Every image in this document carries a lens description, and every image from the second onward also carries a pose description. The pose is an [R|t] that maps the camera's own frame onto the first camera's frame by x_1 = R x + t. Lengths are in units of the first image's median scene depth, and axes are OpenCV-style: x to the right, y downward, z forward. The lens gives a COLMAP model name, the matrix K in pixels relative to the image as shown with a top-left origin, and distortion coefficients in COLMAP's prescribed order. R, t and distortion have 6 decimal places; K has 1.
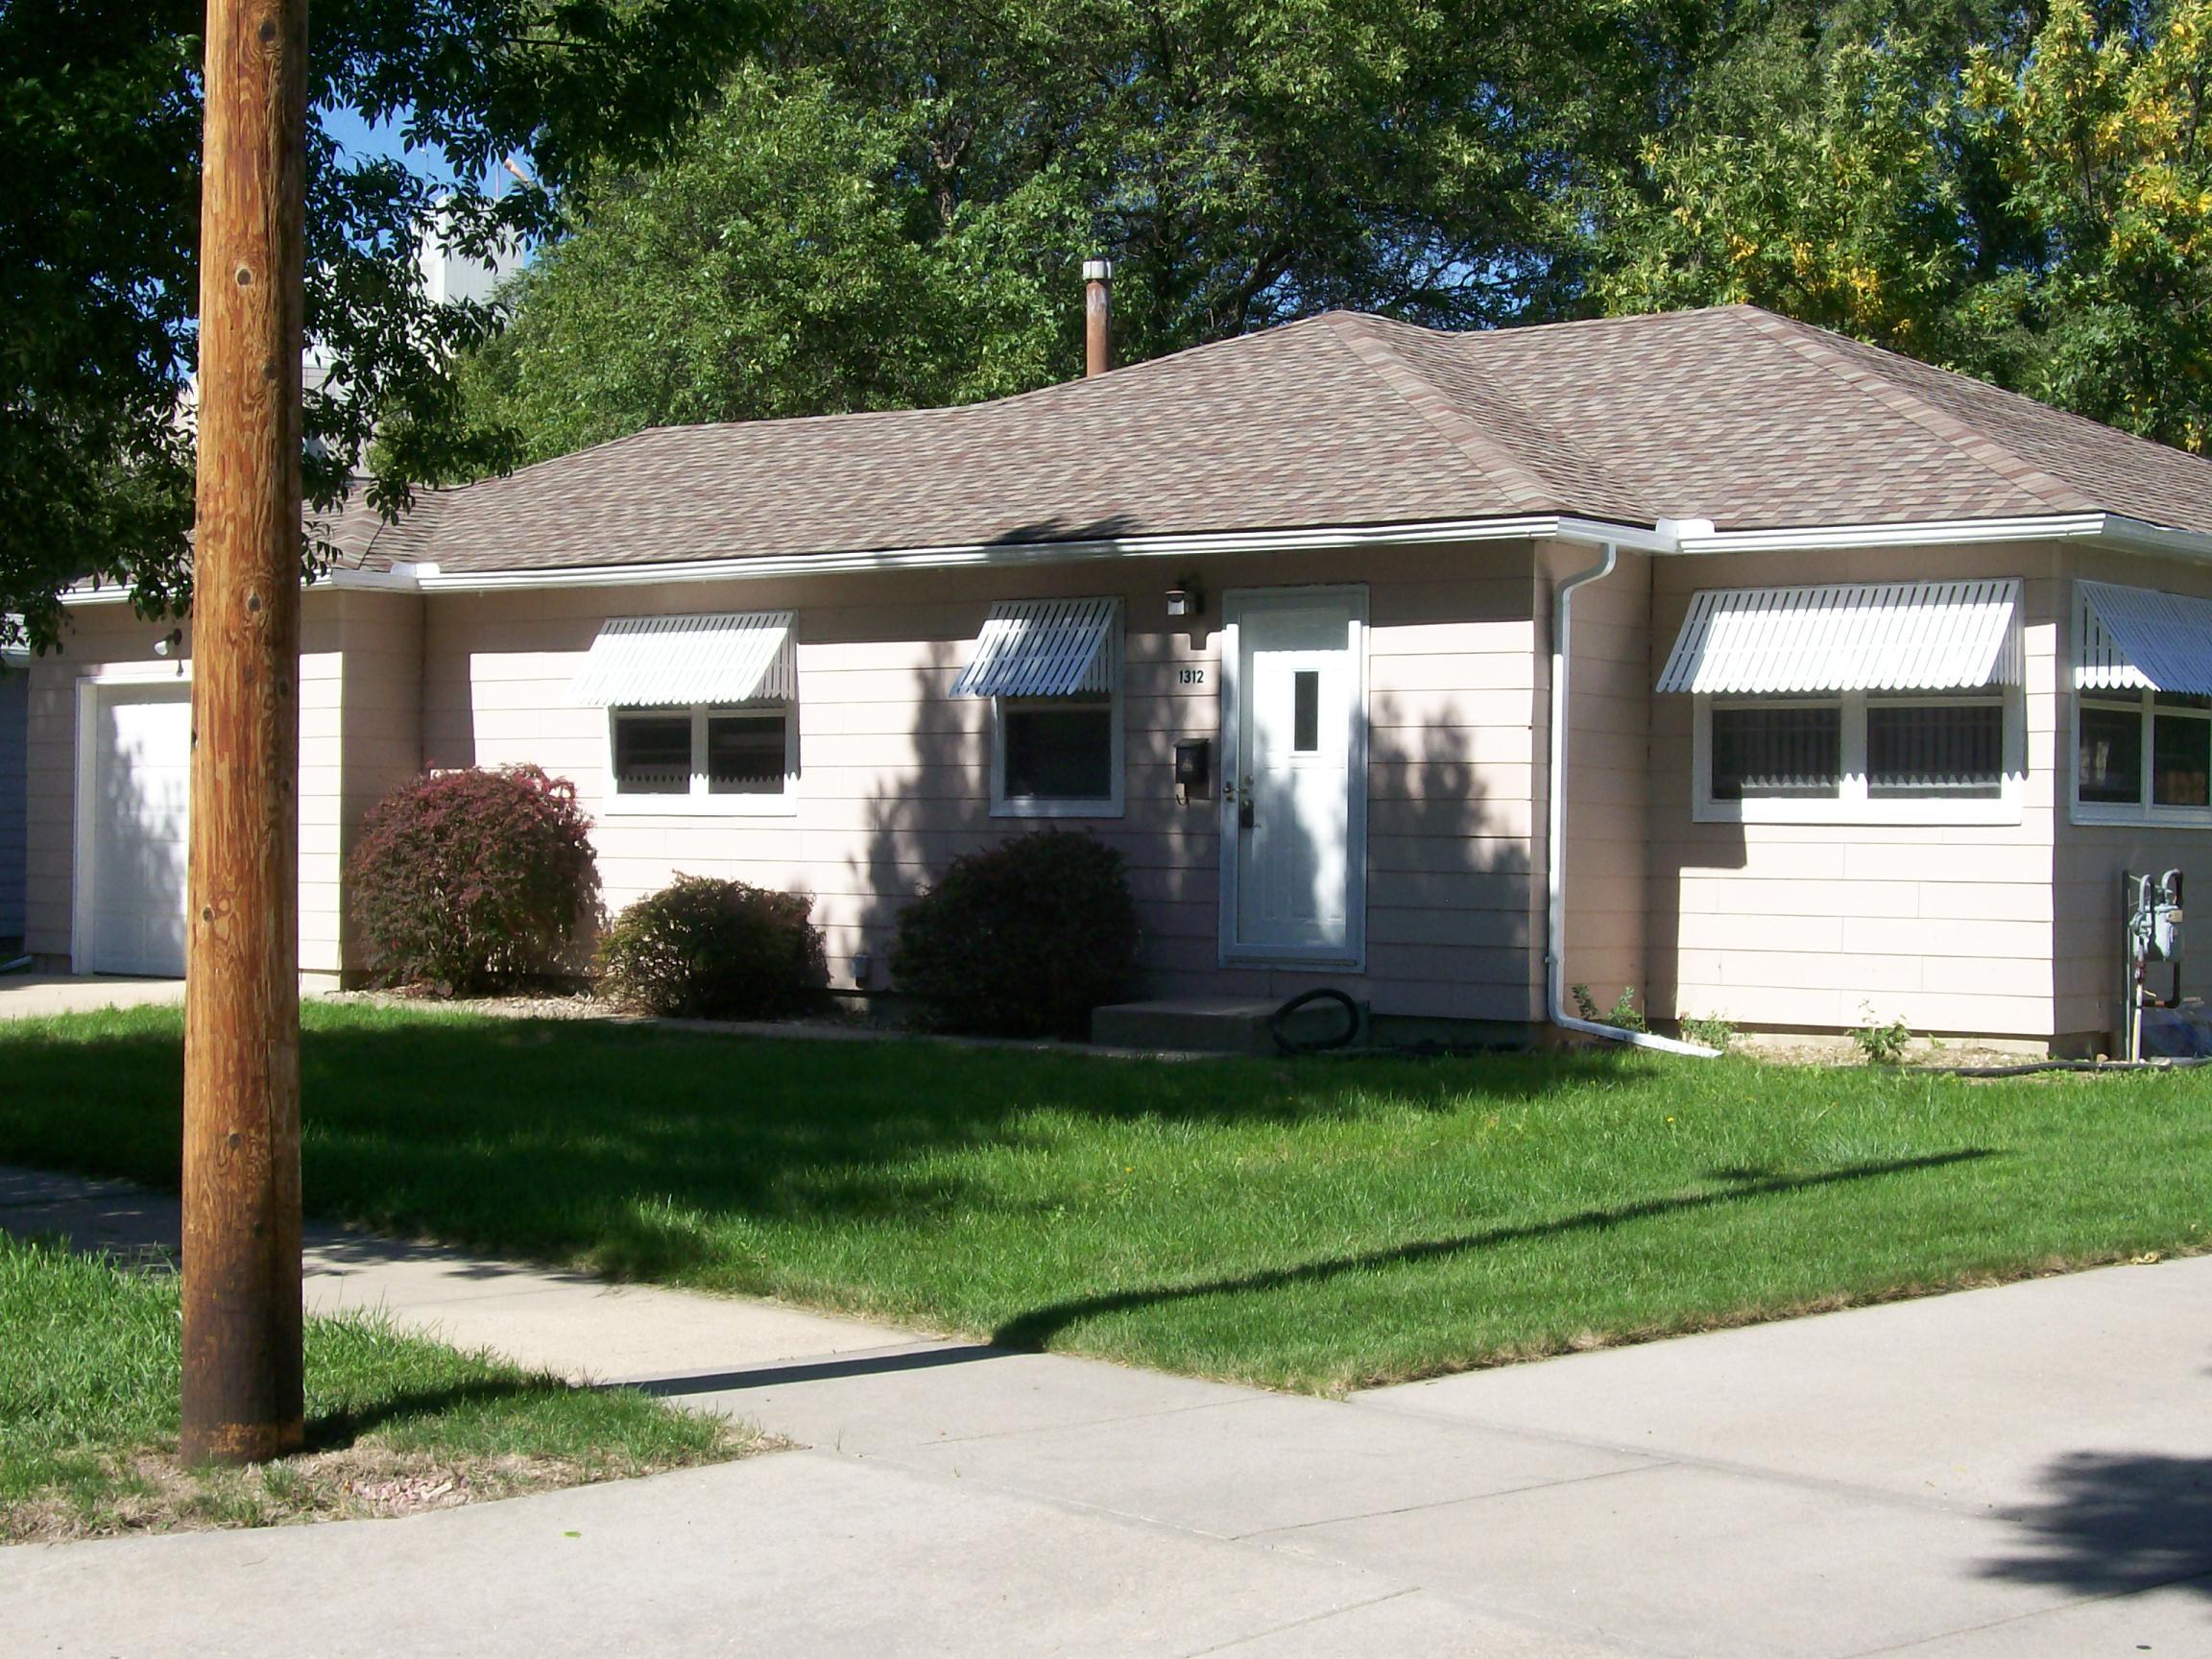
lens RADIAL K [[3550.2, 0, 1106.0], [0, 3550.2, 829.5], [0, 0, 1]] dist [-0.156634, 0.005190]
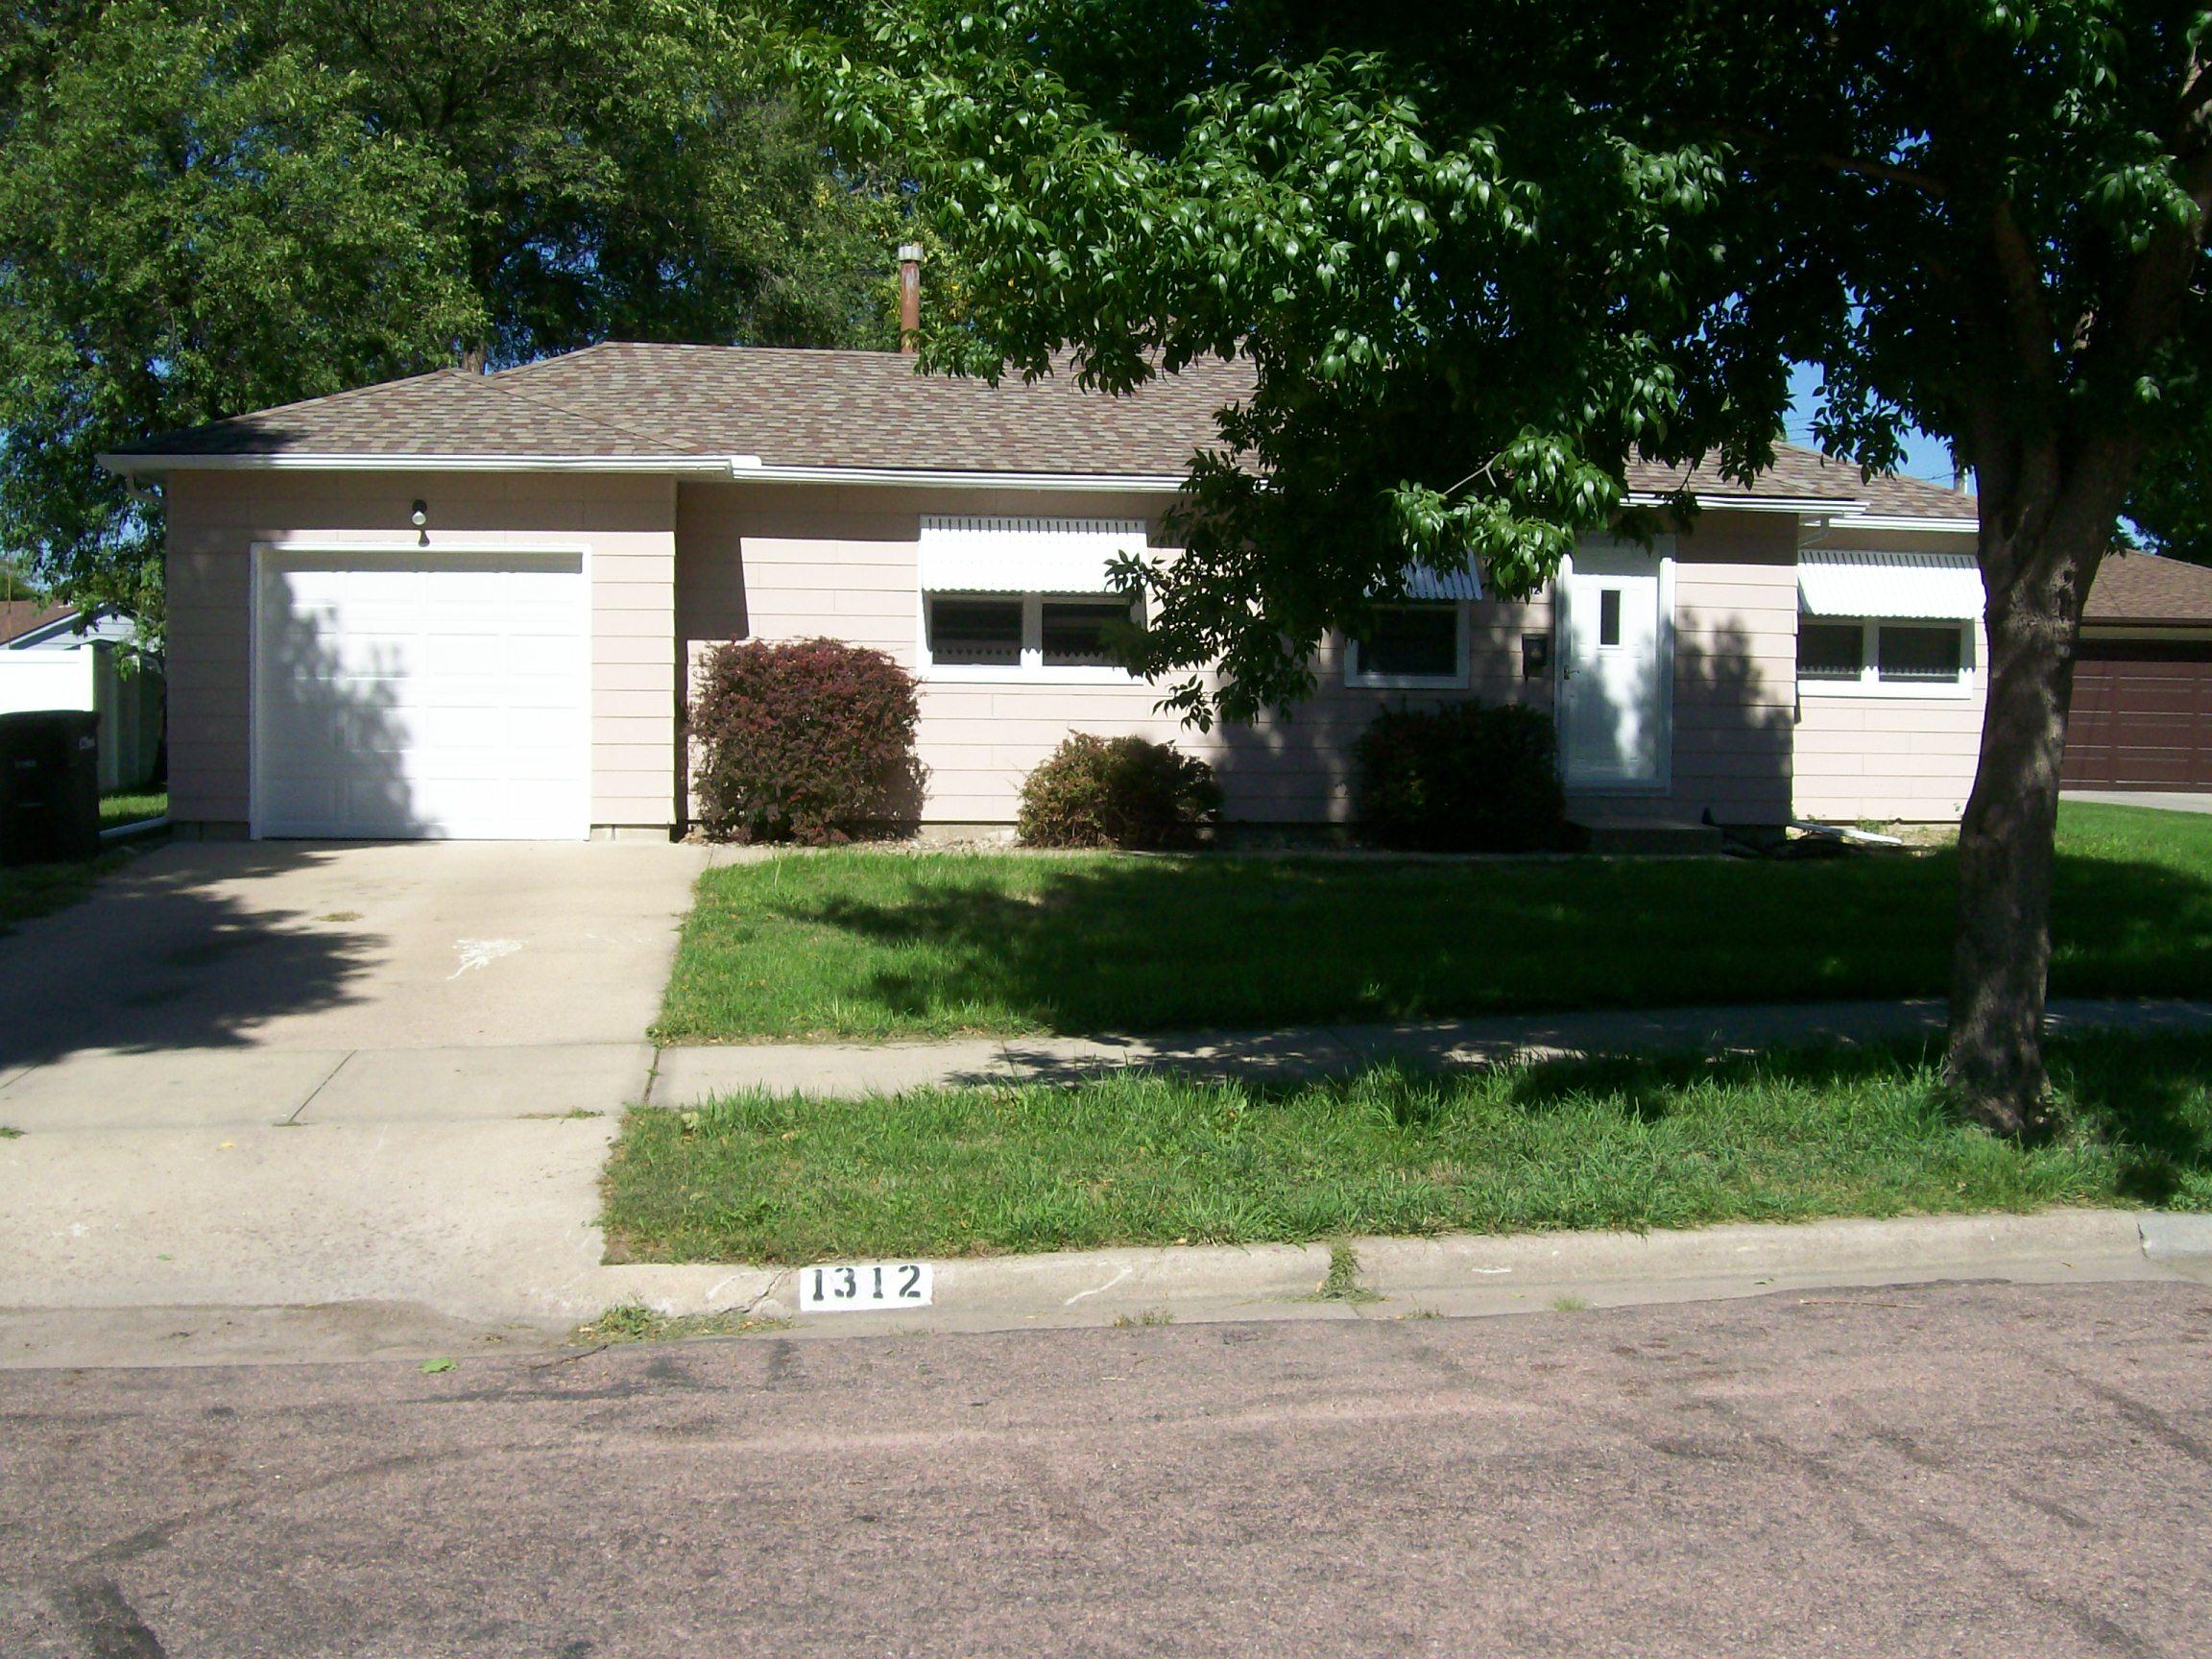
lens RADIAL K [[2415.4, 0, 1106.0], [0, 2415.4, 829.5], [0, 0, 1]] dist [-0.168719, 0.079415]
pose [[0.681156, -0.041889, 0.730939, -0.763988], [-0.005519, 0.998040, 0.062339, -0.006211], [-0.732118, -0.046497, 0.679589, 0.451940]]
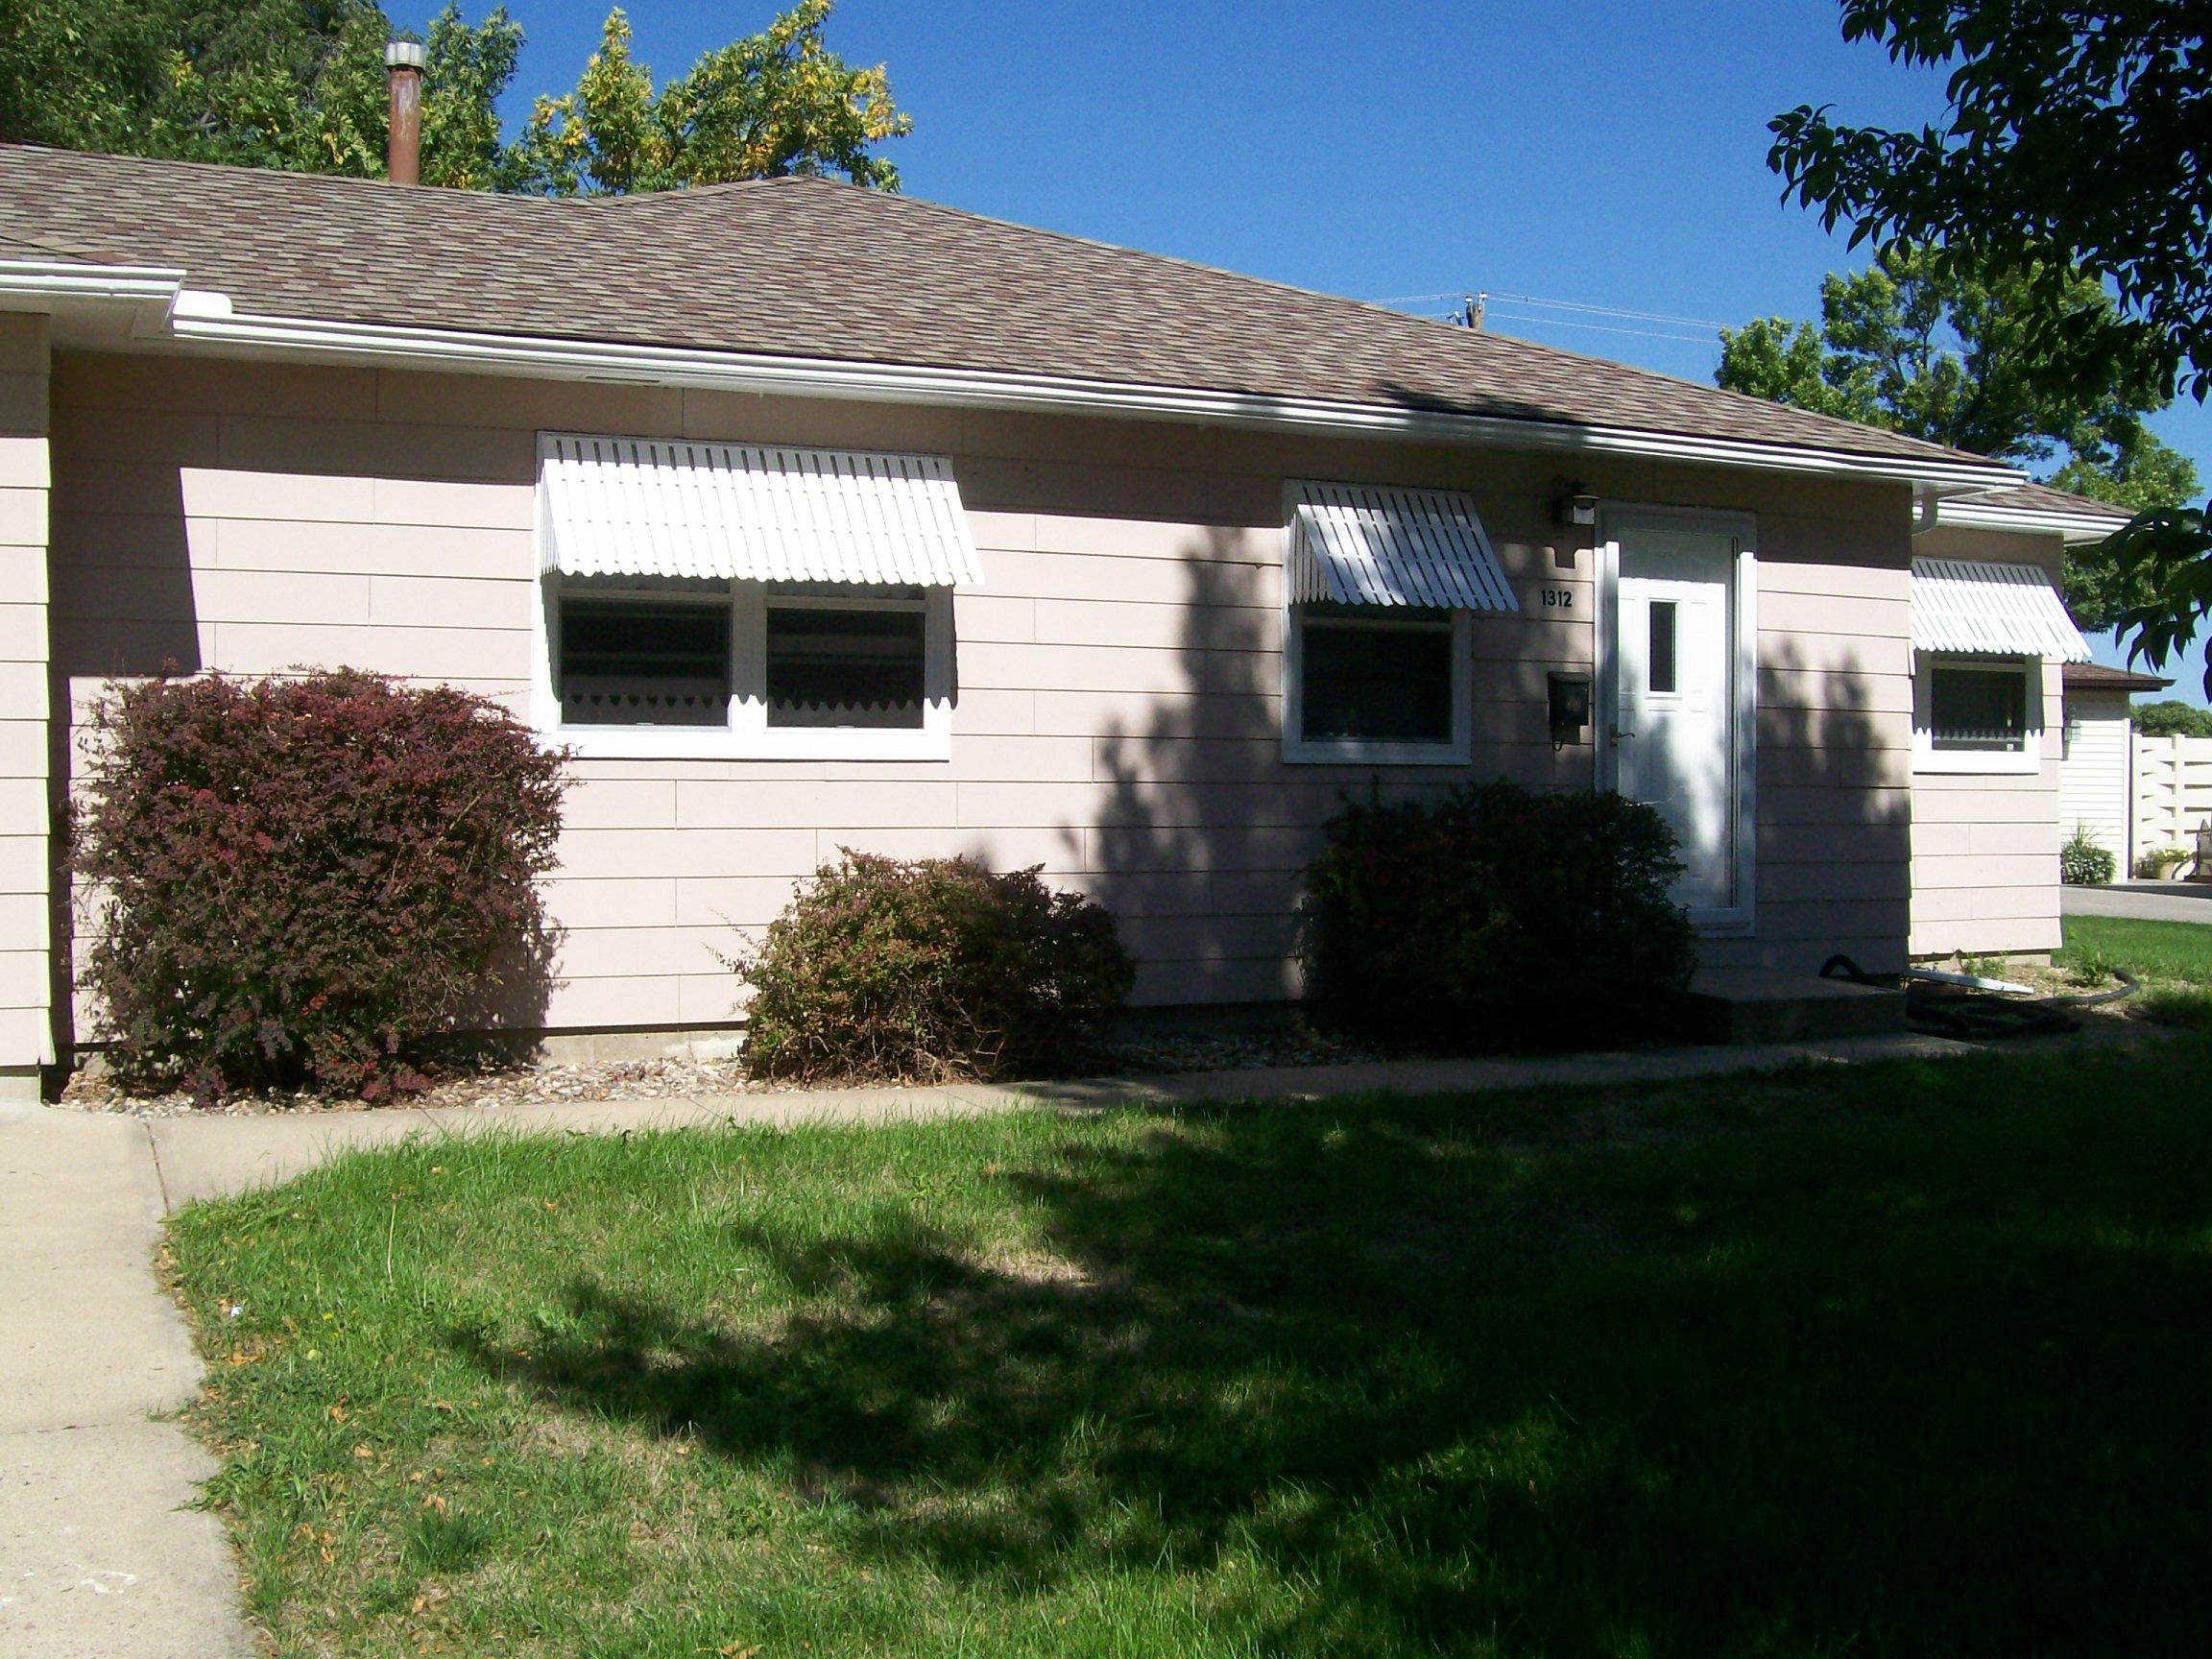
lens RADIAL K [[2415.4, 0, 1106.0], [0, 2415.4, 829.5], [0, 0, 1]] dist [-0.168719, 0.079415]
pose [[0.432200, -0.022959, 0.901485, -0.517335], [0.000321, 0.999680, 0.025306, -0.002648], [-0.901778, -0.010648, 0.432069, 0.820224]]
